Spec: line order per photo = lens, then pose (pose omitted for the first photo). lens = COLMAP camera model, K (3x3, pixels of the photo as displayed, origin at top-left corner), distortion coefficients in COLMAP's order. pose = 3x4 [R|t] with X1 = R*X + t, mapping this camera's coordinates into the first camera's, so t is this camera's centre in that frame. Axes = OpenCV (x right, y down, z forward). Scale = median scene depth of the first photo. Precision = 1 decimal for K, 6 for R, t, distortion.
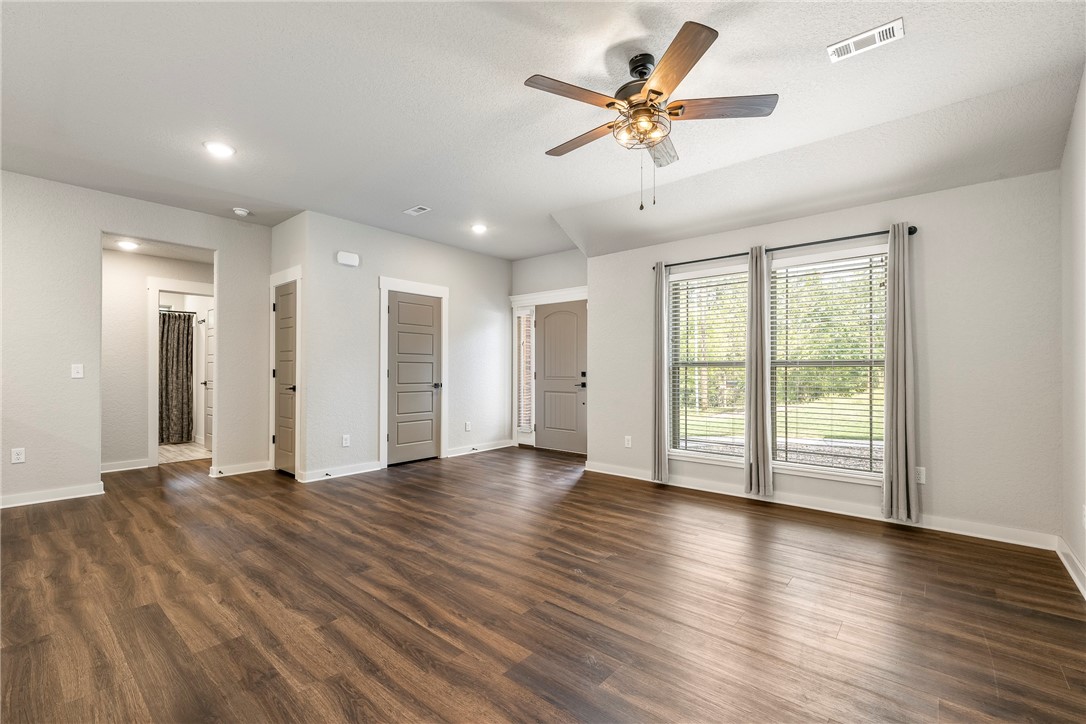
lens RADIAL K [[459.8, 0, 543.0], [0, 459.8, 362.0], [0, 0, 1]] dist [0.000423, 0.000246]
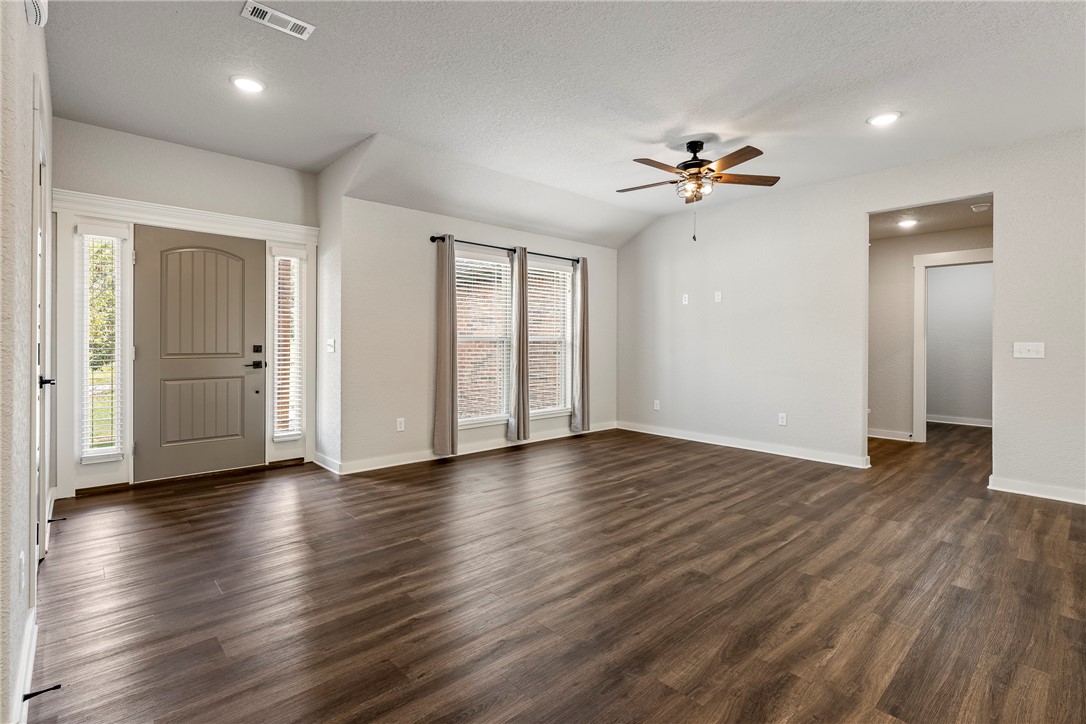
lens RADIAL K [[503.6, 0, 520.1], [0, 503.6, 342.4], [0, 0, 1]] dist [0.003224, -0.000392]
pose [[0.149336, -0.001478, 0.988785, -1.252133], [-0.020931, 0.999770, 0.004655, 0.011713], [-0.988565, -0.021391, 0.149271, 1.083983]]
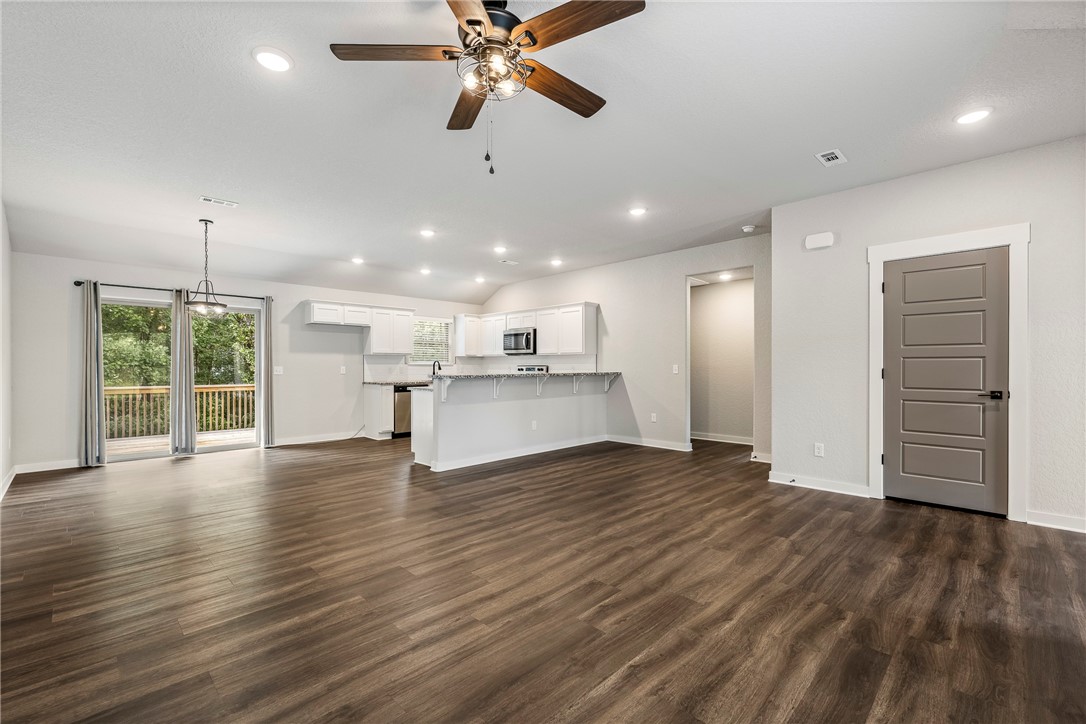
lens RADIAL K [[459.8, 0, 543.0], [0, 459.8, 362.0], [0, 0, 1]] dist [0.000423, 0.000246]
pose [[-0.064522, -0.014204, -0.997815, 0.841563], [0.017857, 0.999722, -0.015385, 0.015448], [0.997757, -0.018811, -0.064250, 0.938386]]
